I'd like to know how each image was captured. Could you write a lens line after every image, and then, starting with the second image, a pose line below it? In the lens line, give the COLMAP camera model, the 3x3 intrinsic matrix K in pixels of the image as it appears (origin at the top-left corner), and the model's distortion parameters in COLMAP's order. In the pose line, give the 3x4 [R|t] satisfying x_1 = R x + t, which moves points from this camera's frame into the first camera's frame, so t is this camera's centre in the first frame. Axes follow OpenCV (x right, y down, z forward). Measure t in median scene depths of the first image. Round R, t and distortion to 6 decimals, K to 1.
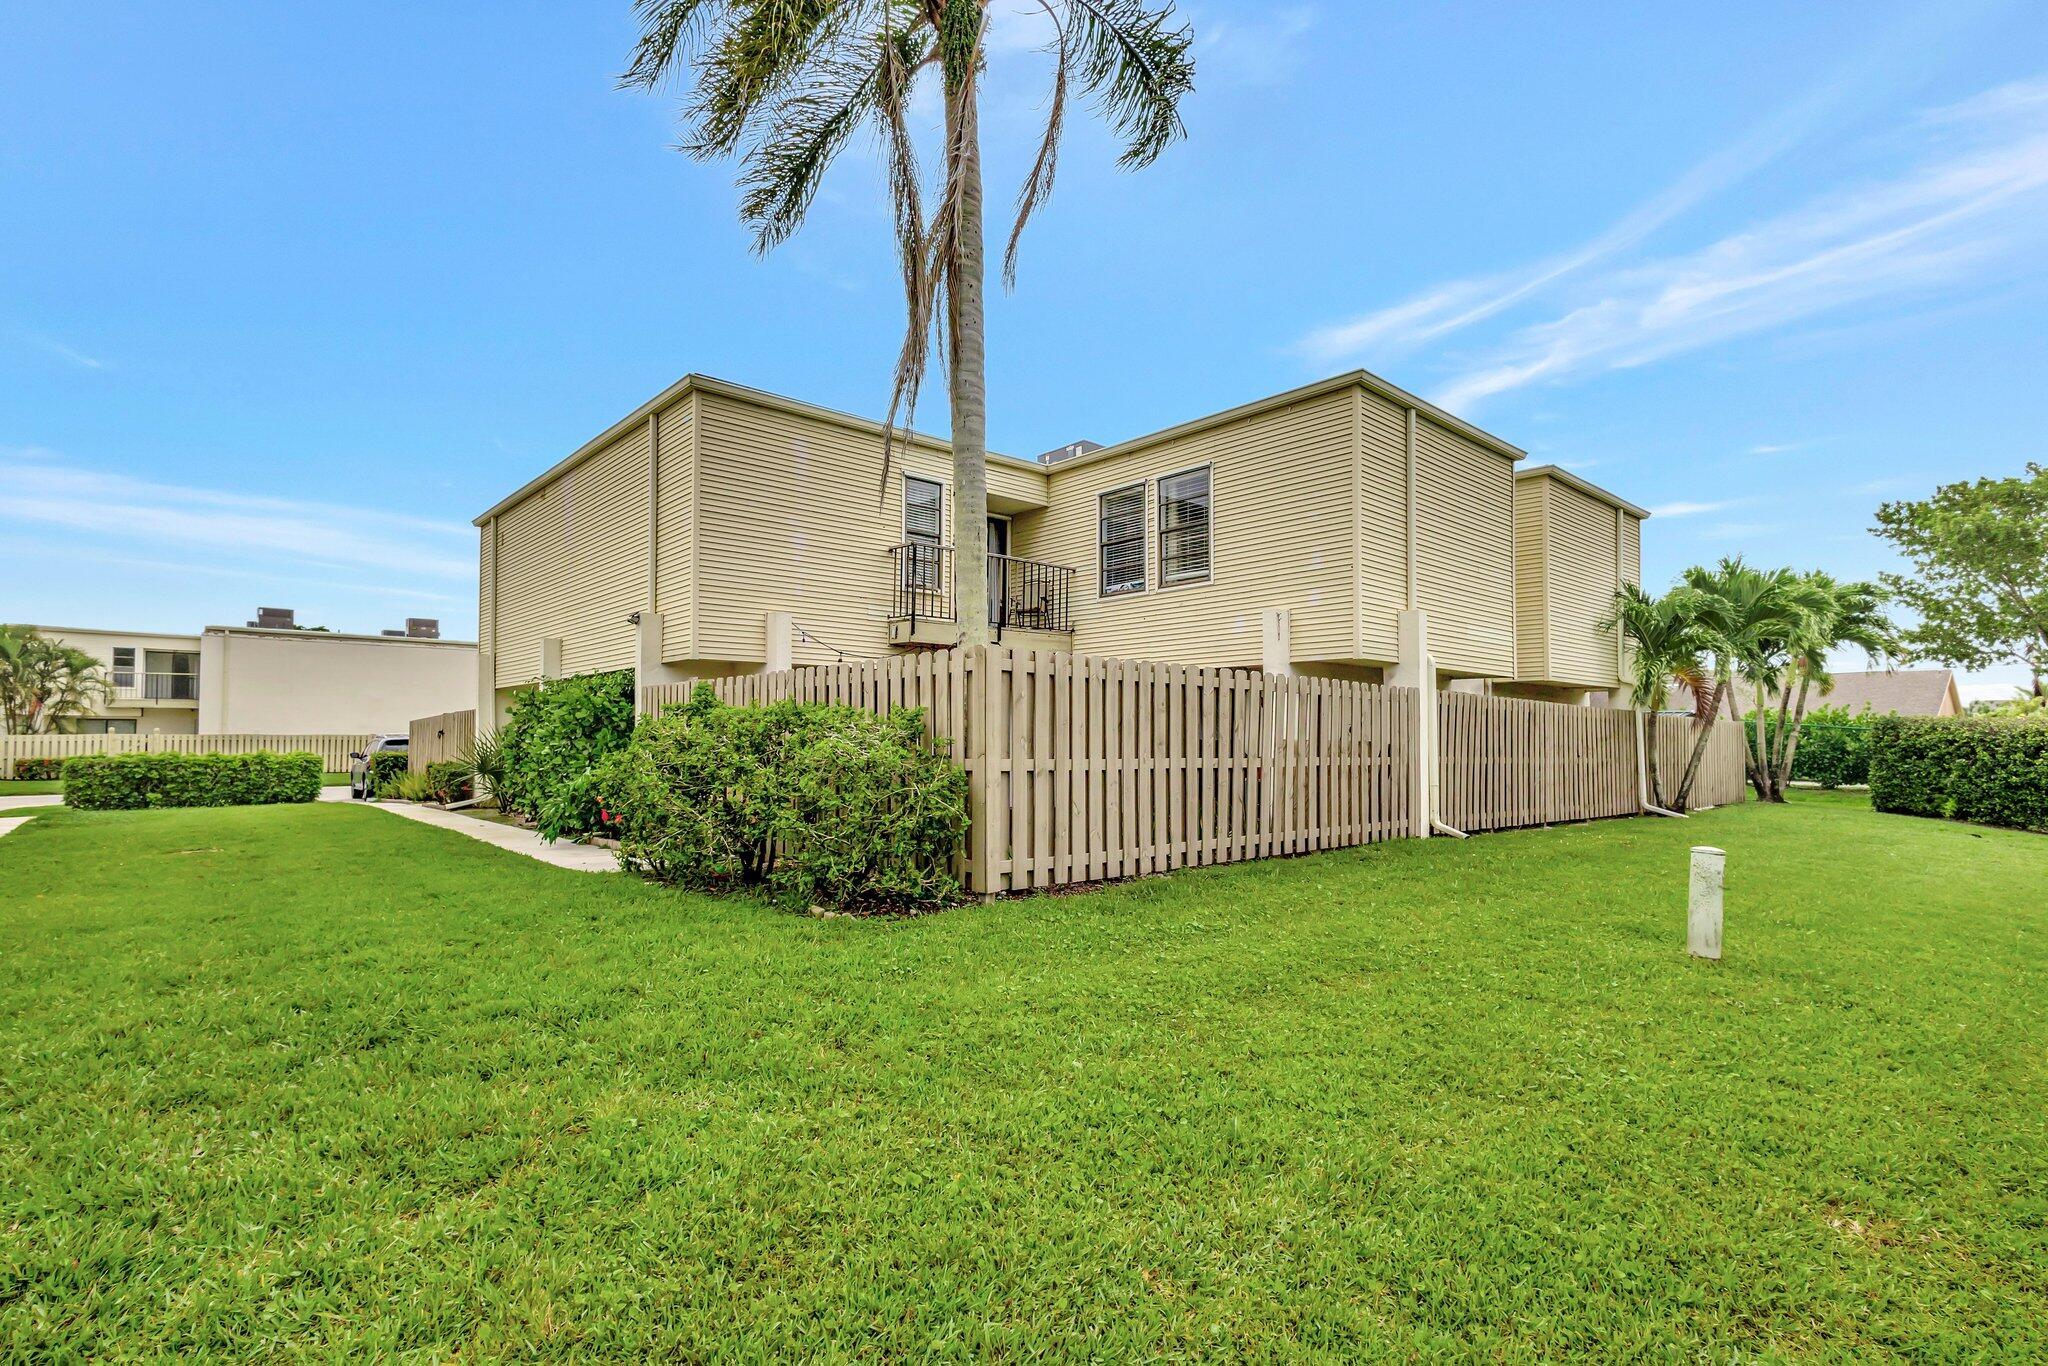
lens RADIAL K [[955.9, 0, 1034.5], [0, 955.9, 709.5], [0, 0, 1]] dist [0.005317, 0.002007]
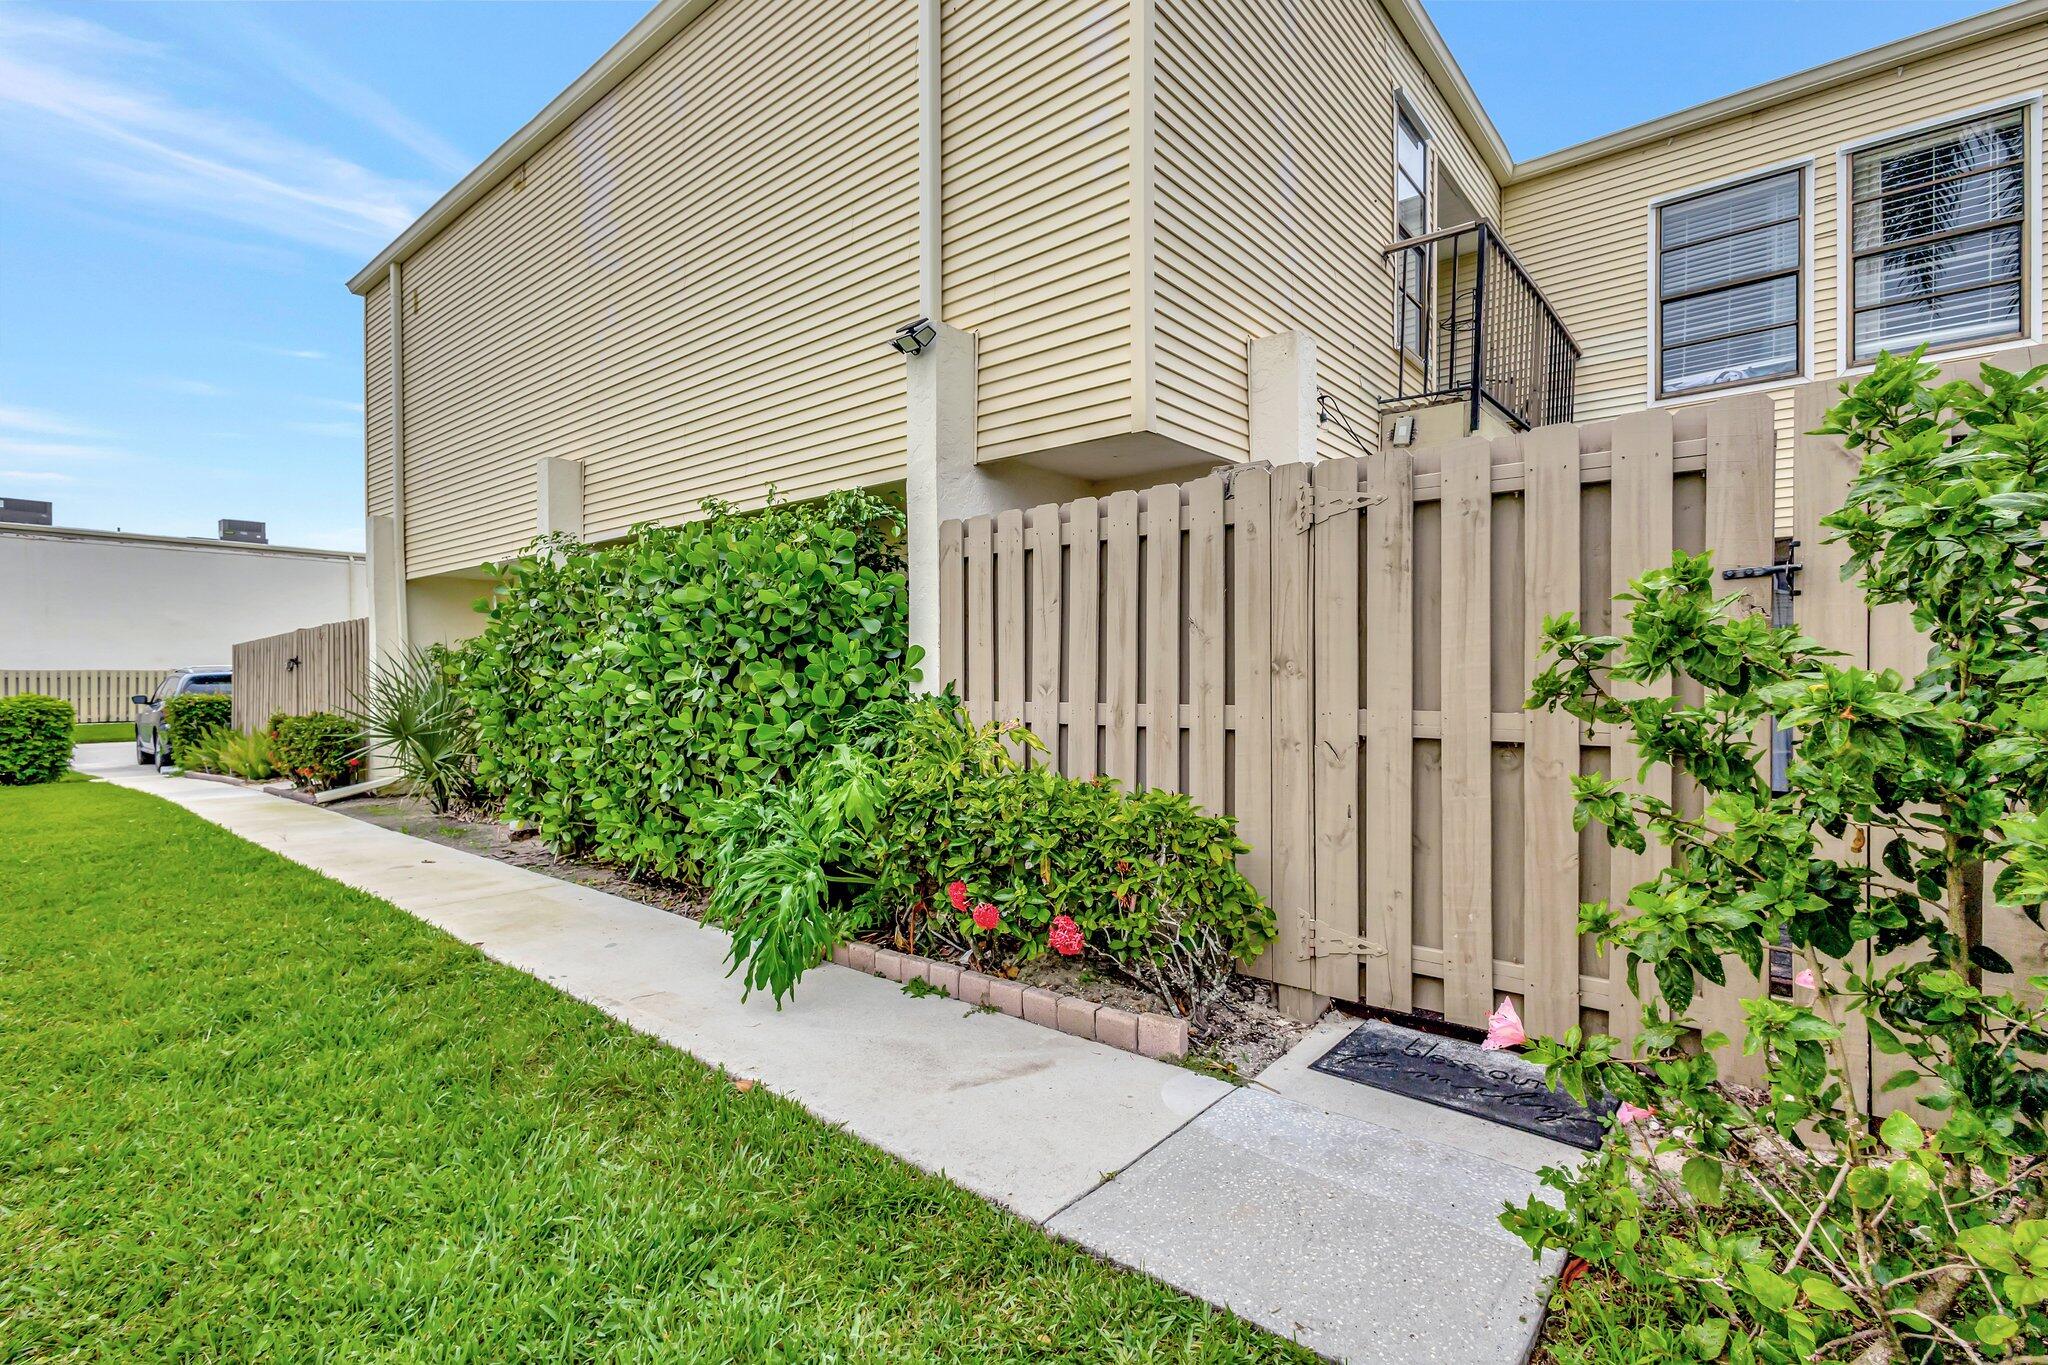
lens RADIAL K [[955.9, 0, 1041.9], [0, 955.9, 676.8], [0, 0, 1]] dist [0.005317, 0.002007]
pose [[0.991942, -0.004354, 0.126621, -0.269020], [0.000081, 0.999431, 0.033731, 0.015118], [-0.126696, -0.033449, 0.991378, 0.403396]]
